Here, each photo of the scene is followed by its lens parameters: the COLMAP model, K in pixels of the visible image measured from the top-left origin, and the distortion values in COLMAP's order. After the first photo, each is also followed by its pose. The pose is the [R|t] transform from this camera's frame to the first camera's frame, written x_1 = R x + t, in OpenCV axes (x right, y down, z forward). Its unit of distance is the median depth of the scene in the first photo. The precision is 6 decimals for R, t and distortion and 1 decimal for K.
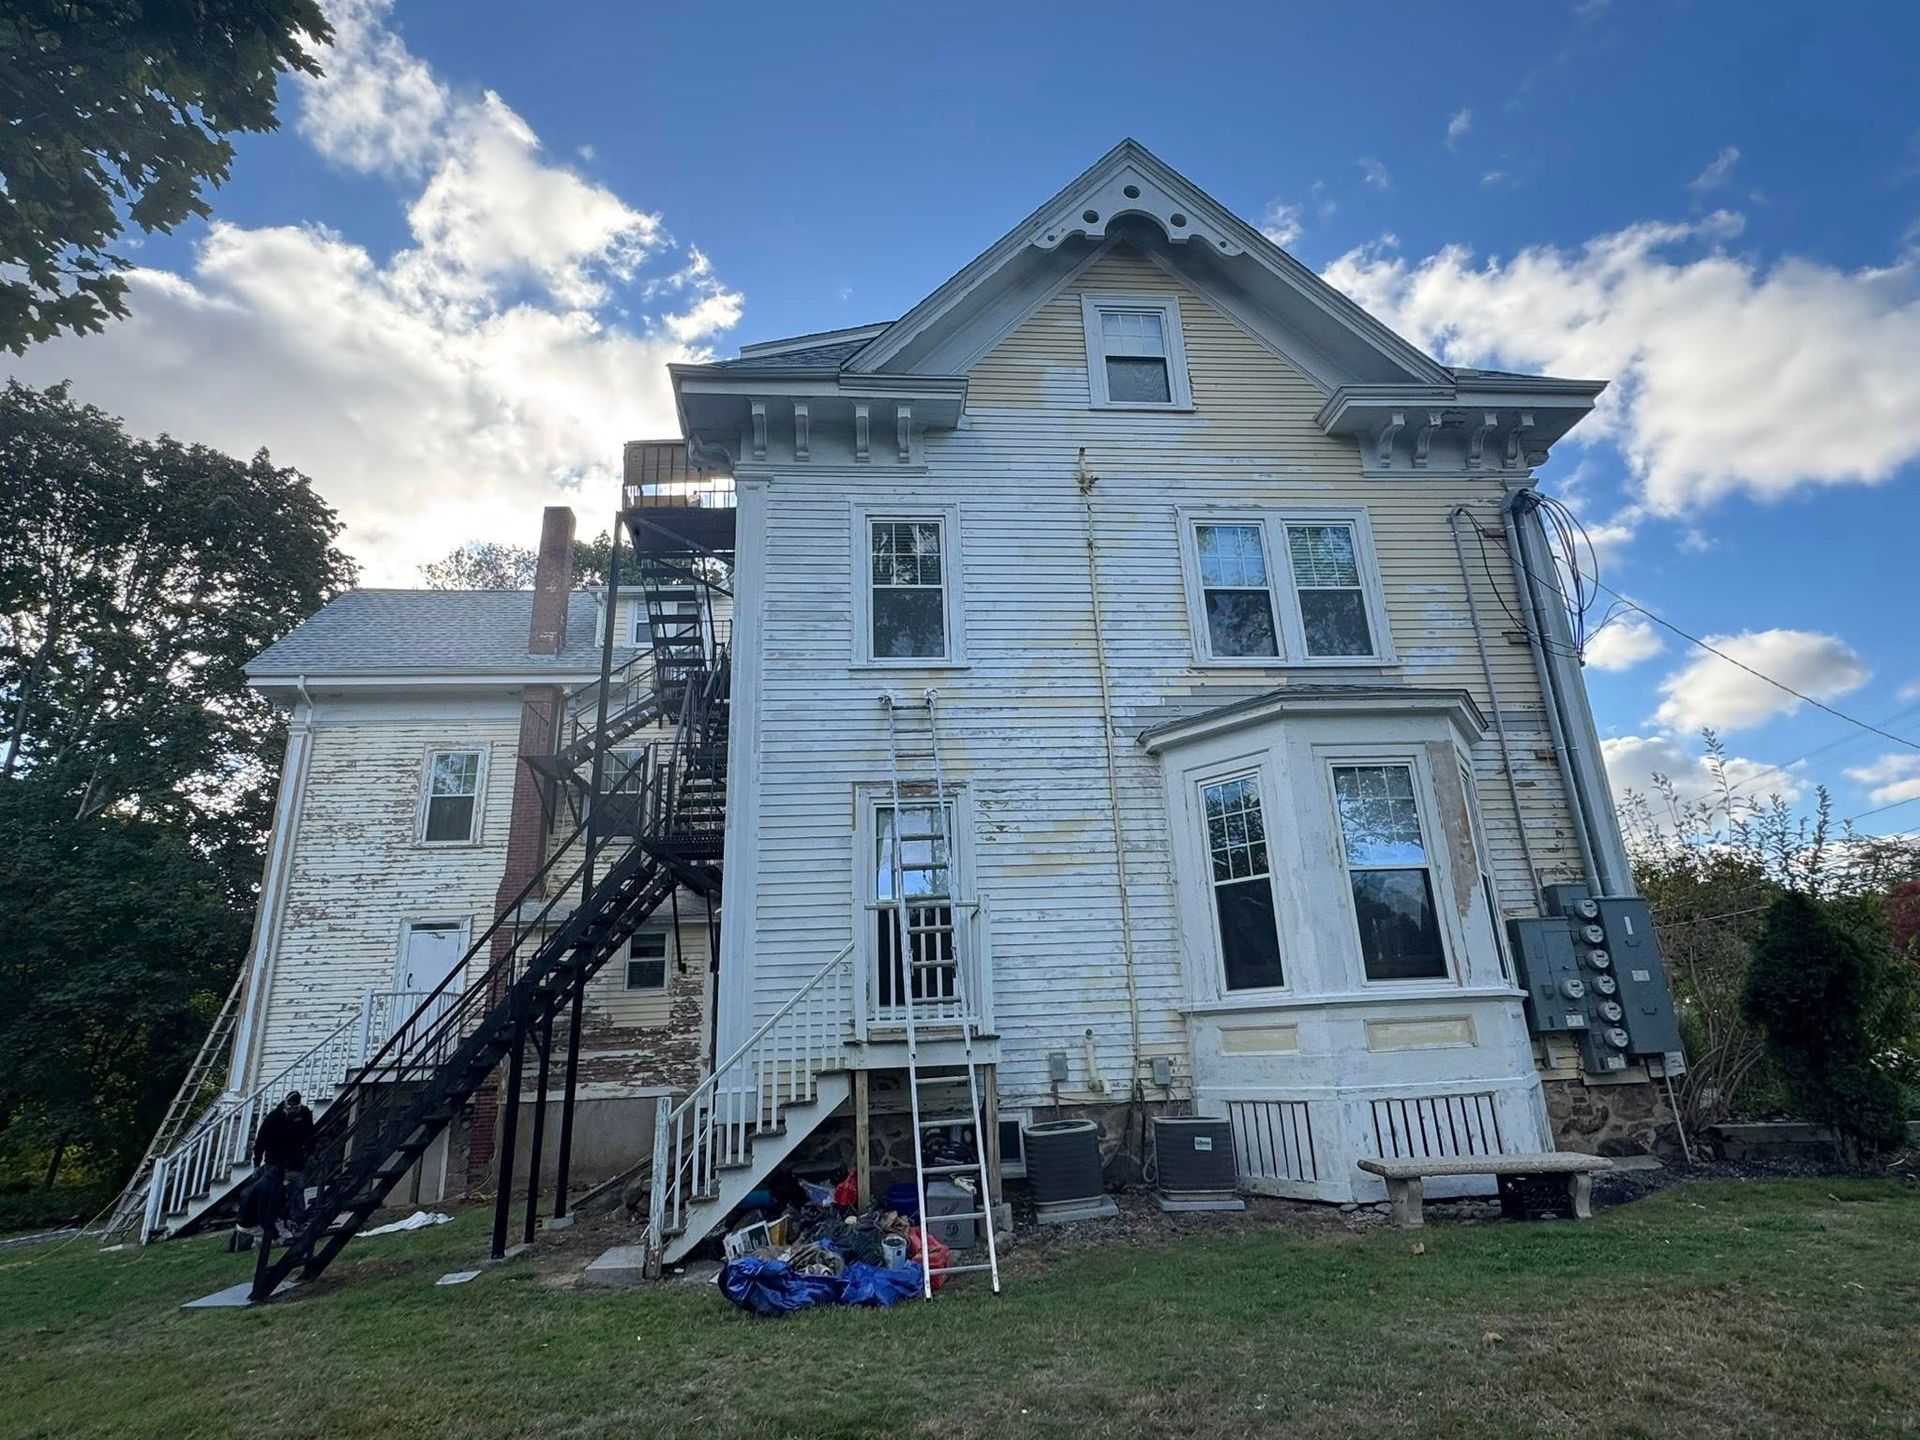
lens RADIAL K [[1015.9, 0, 961.4], [0, 1015.9, 712.7], [0, 0, 1]] dist [-0.001967, 0.000124]
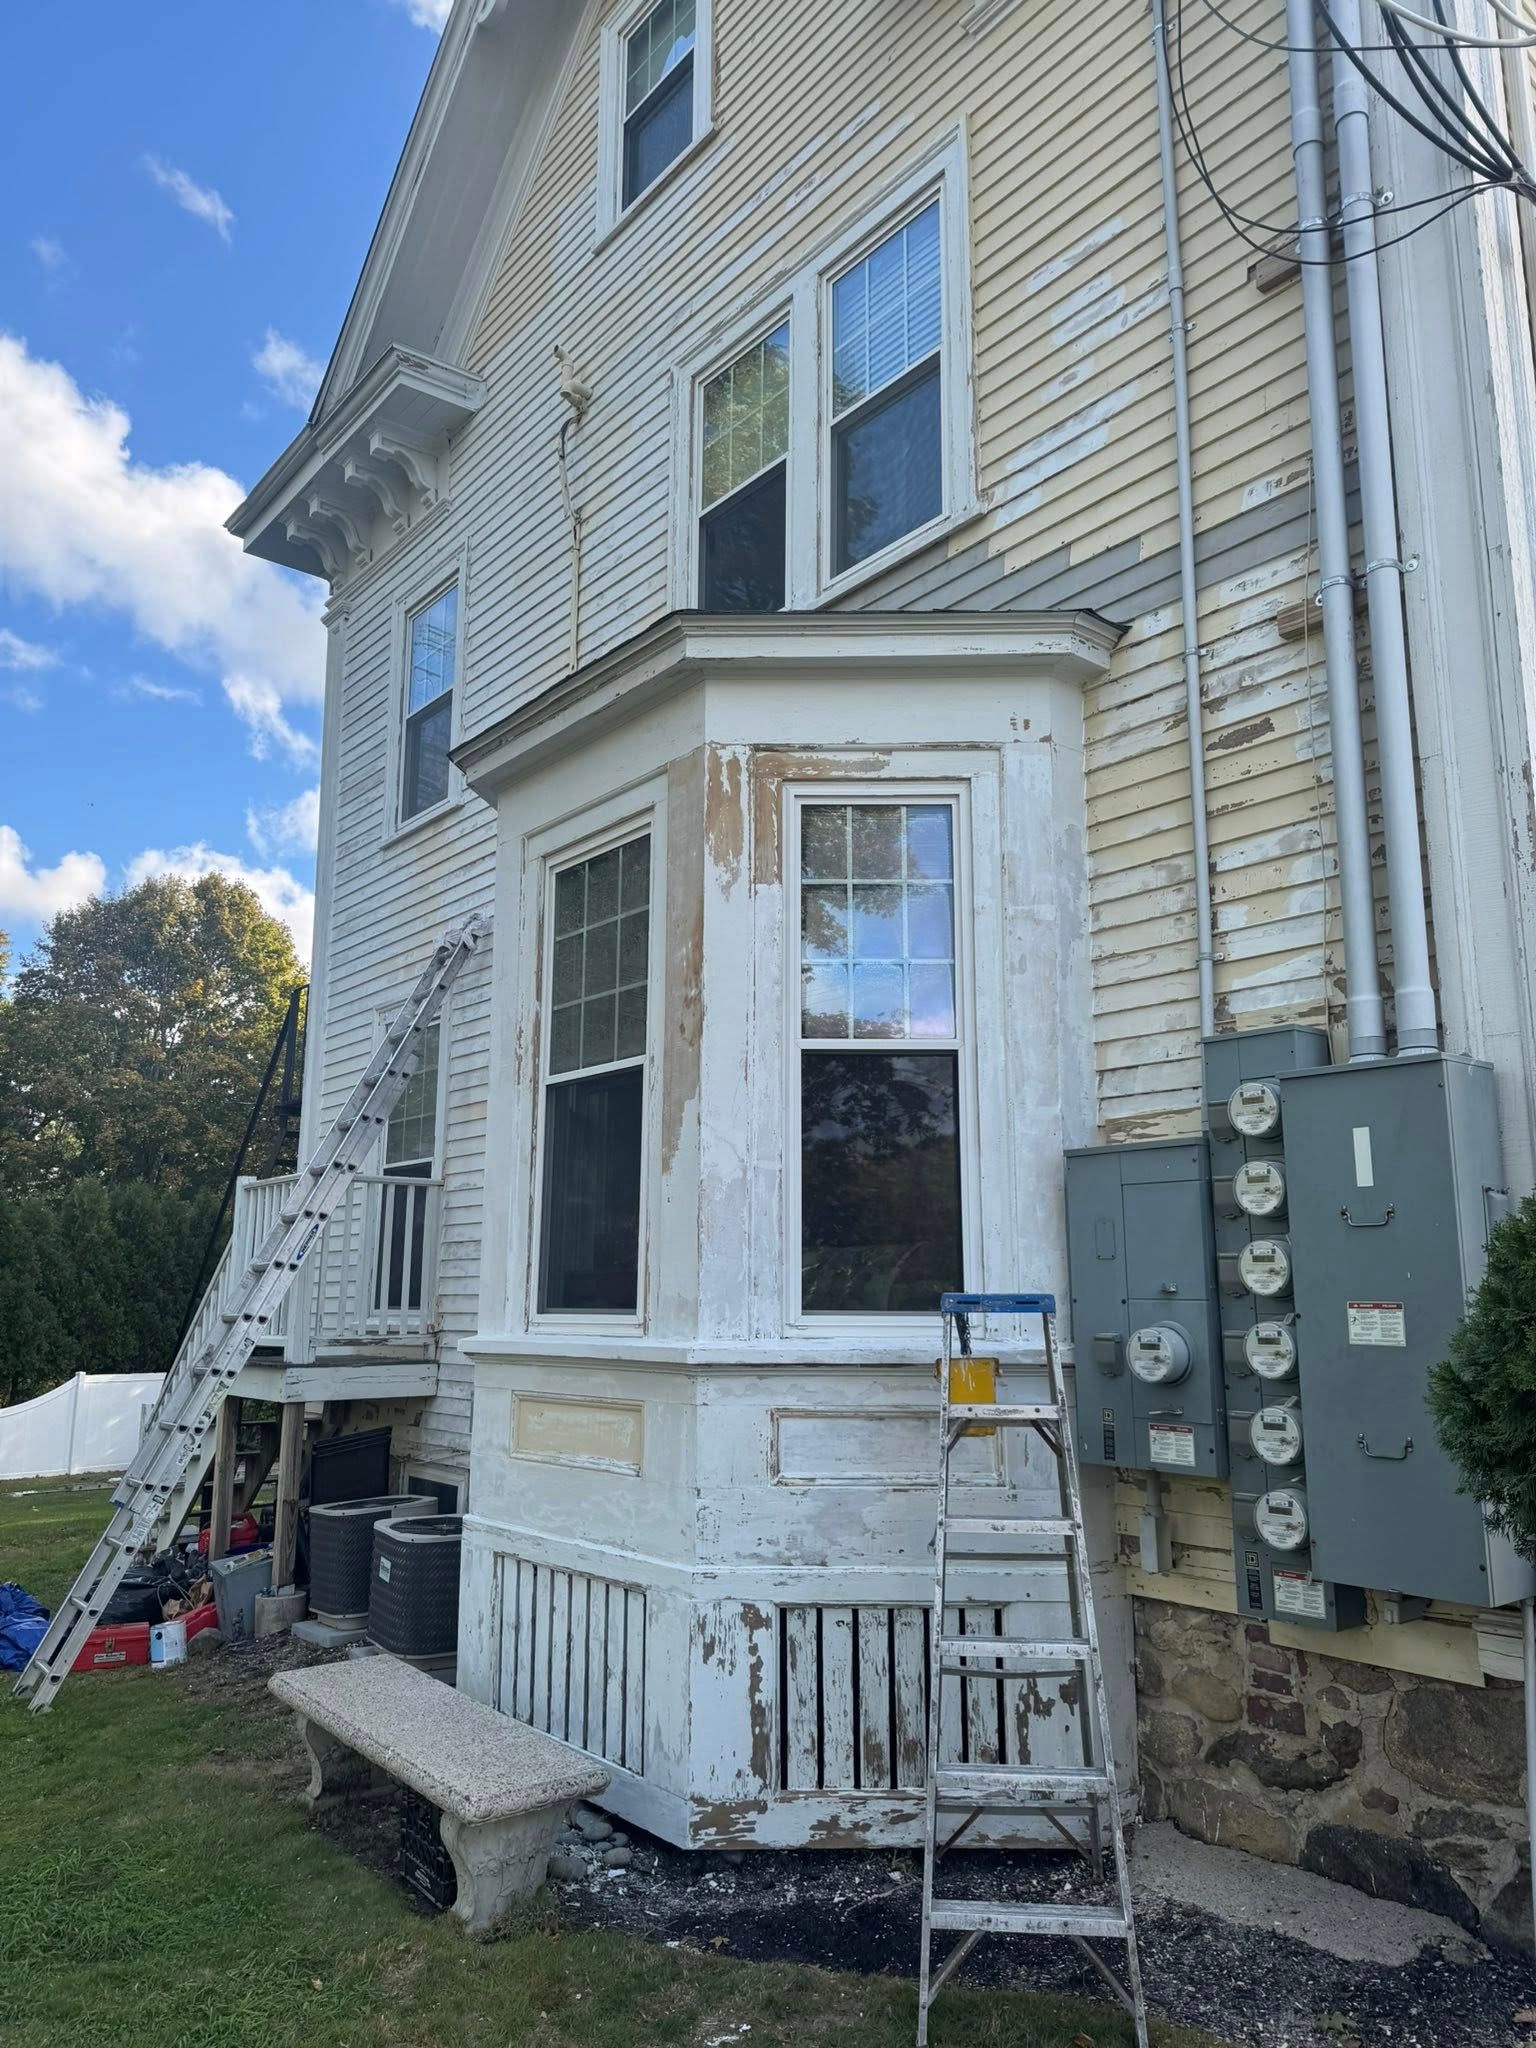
lens RADIAL K [[1446.0, 0, 766.8], [0, 1446.0, 1035.4], [0, 0, 1]] dist [0.067599, -0.092584]
pose [[0.553118, -0.106169, -0.826310, 0.913020], [0.237396, 0.970812, 0.034174, 0.120542], [0.798563, -0.215065, 0.562178, 0.634975]]
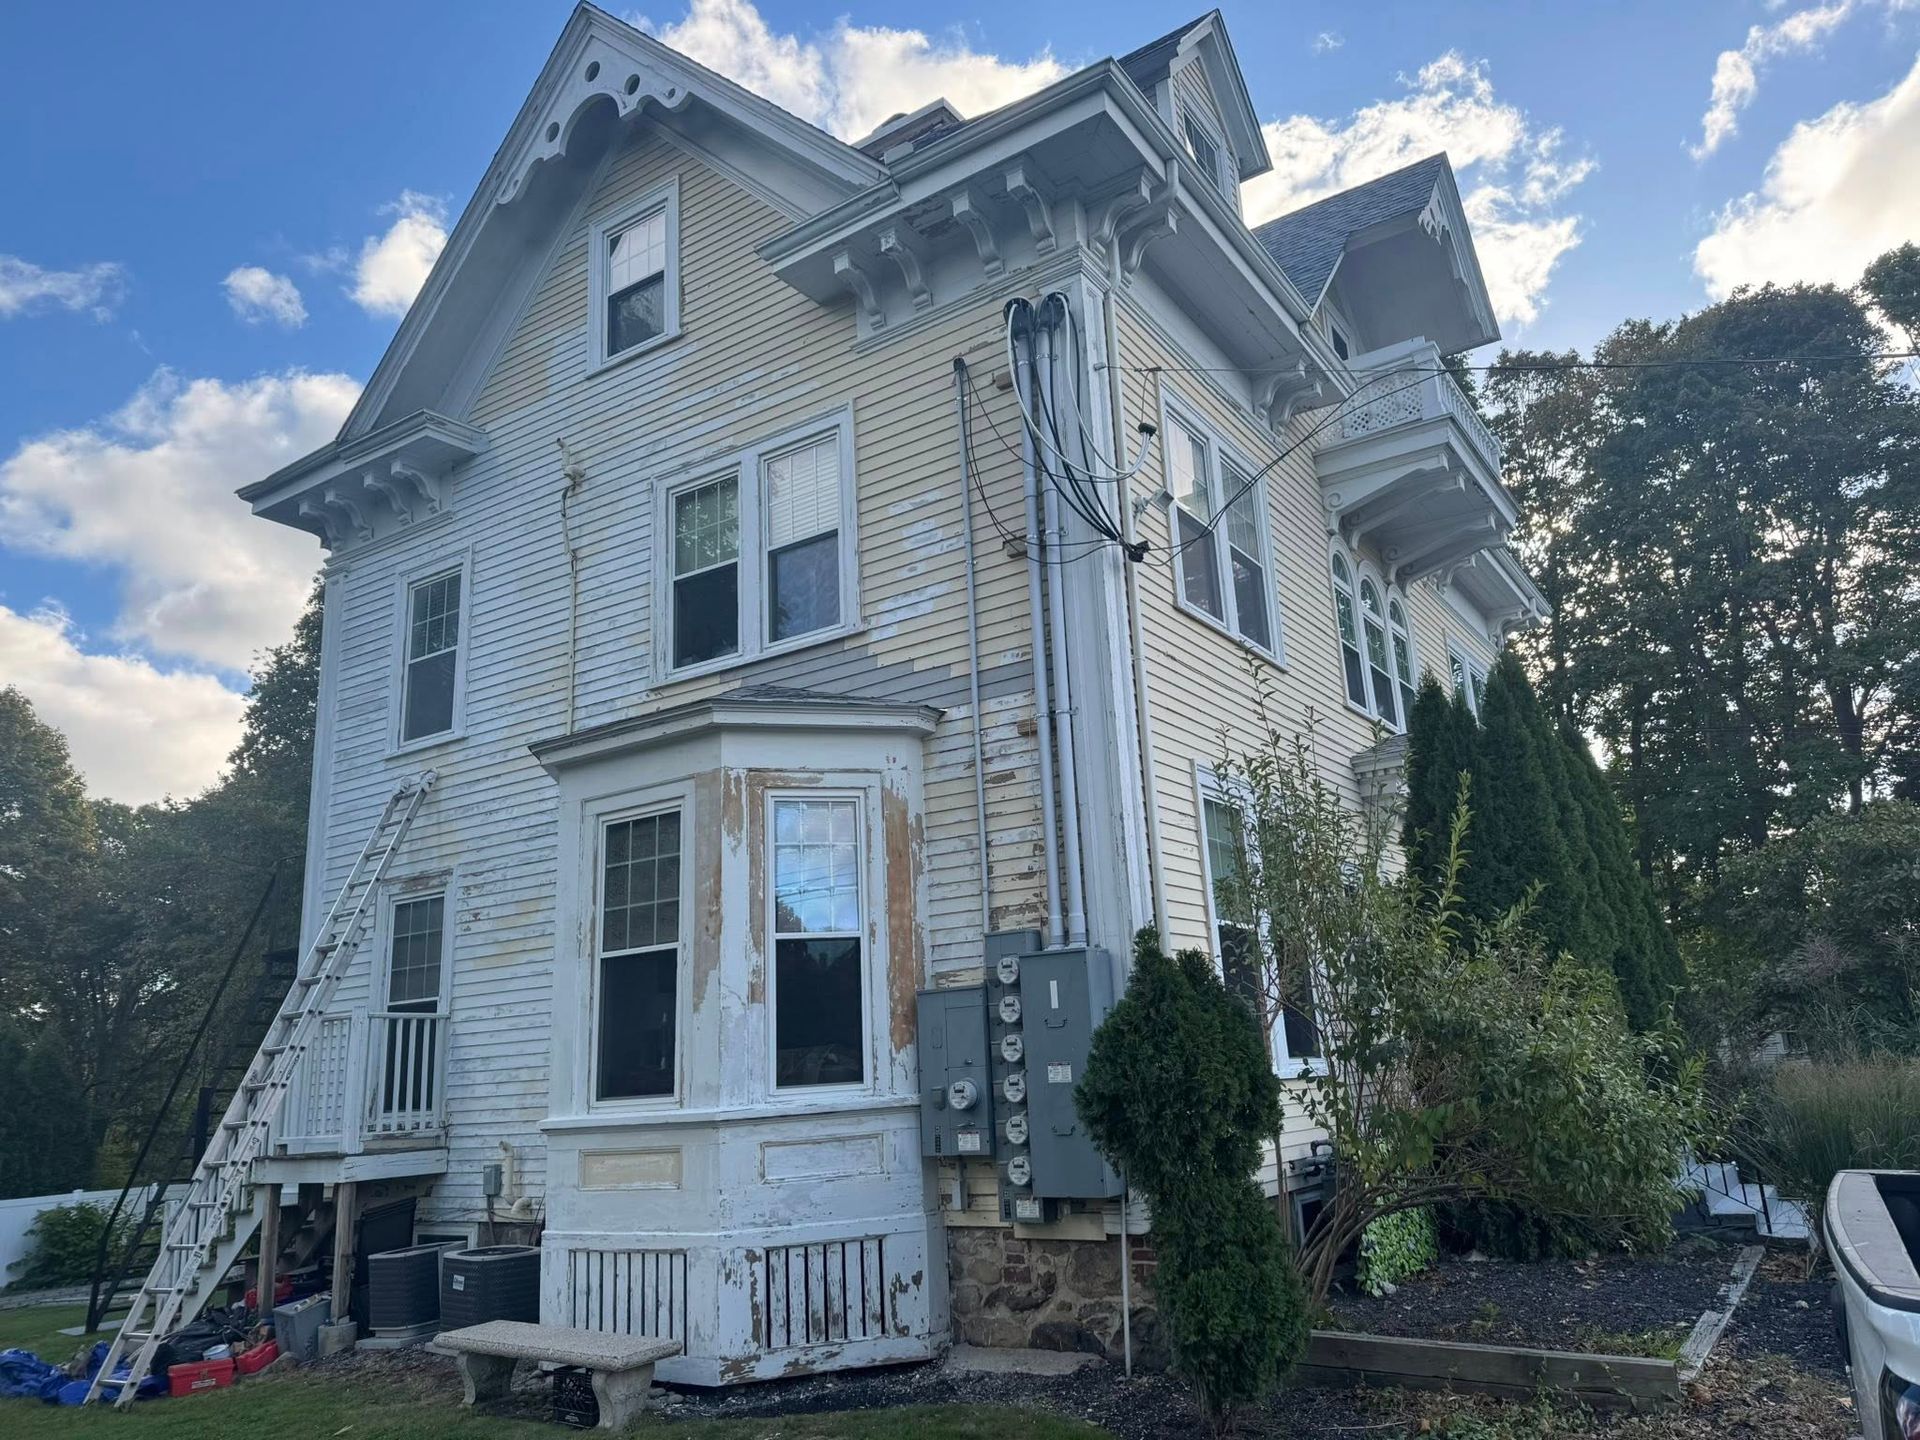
lens RADIAL K [[1349.5, 0, 991.4], [0, 1349.5, 720.4], [0, 0, 1]] dist [0.185584, -0.366830]
pose [[0.779540, -0.154920, -0.606892, 1.174559], [0.216490, 0.975855, 0.028972, 0.007173], [0.587750, -0.153971, 0.794256, 0.321493]]
